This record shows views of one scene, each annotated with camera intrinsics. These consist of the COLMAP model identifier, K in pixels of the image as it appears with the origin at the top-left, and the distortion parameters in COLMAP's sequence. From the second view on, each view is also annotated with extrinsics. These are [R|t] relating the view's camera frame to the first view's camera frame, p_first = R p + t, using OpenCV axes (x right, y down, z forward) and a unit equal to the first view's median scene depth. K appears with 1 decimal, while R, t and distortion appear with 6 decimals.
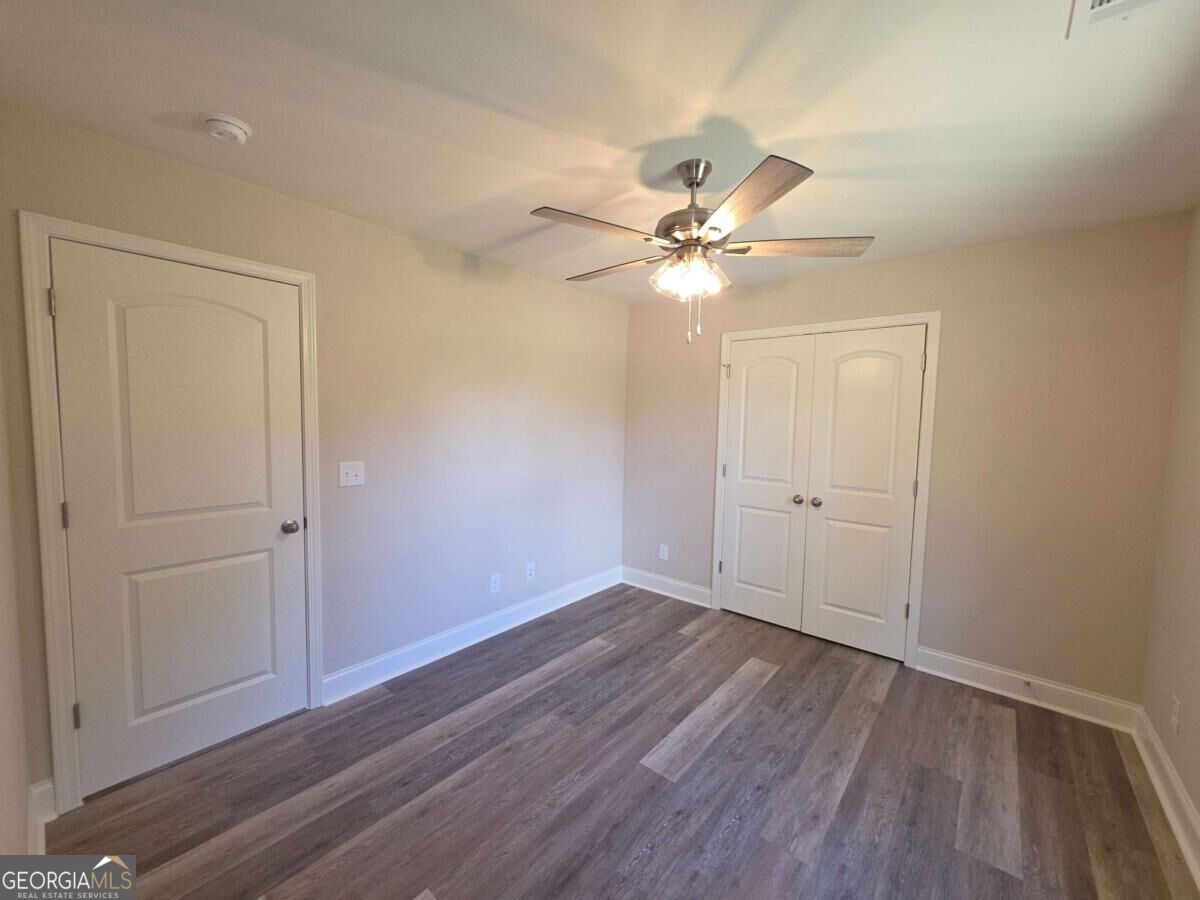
lens RADIAL K [[475.4, 0, 601.2], [0, 475.4, 452.9], [0, 0, 1]] dist [0.005866, -0.000171]
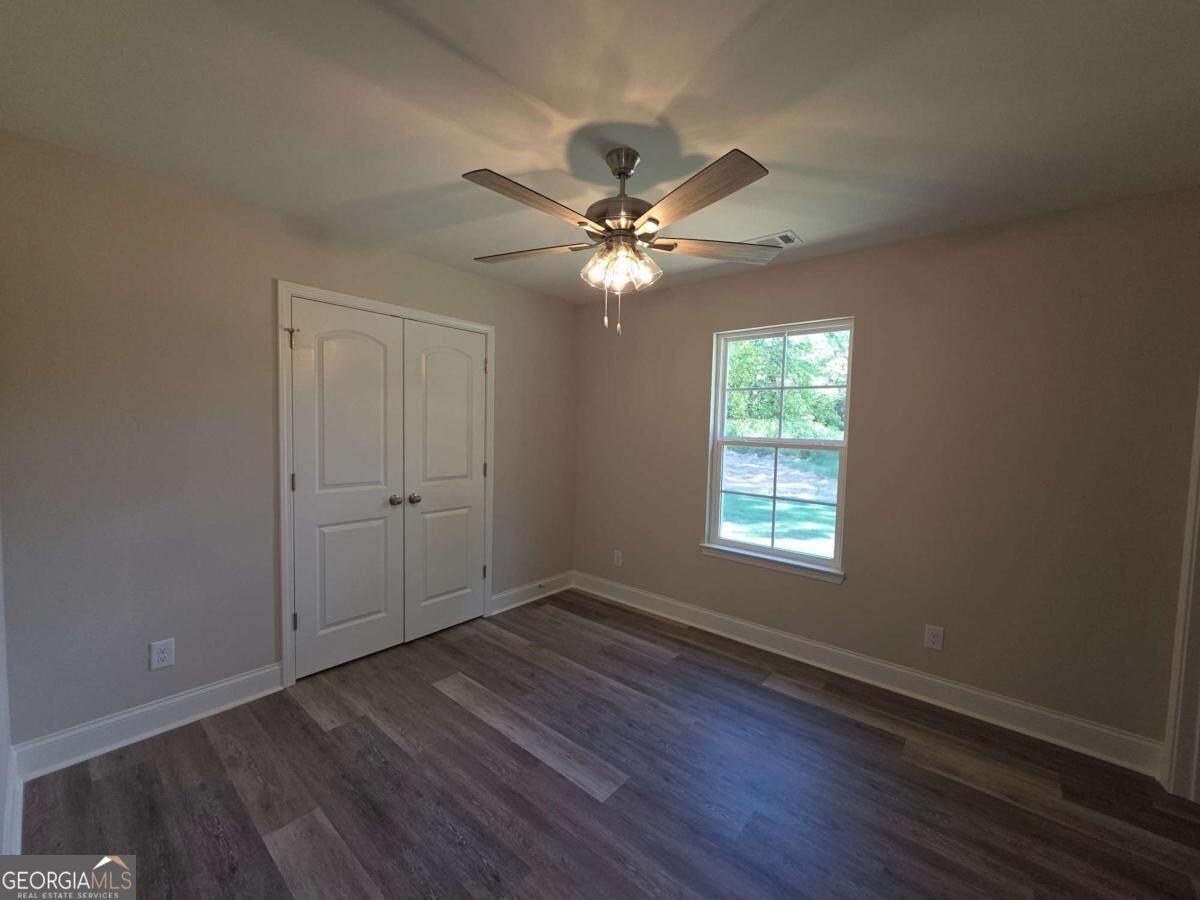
lens RADIAL K [[475.4, 0, 600.7], [0, 475.4, 453.4], [0, 0, 1]] dist [0.005866, -0.000171]
pose [[0.011616, -0.077883, 0.996895, -0.530417], [0.050663, 0.995727, 0.077202, -0.044609], [-0.998648, 0.049609, 0.015512, 0.676835]]
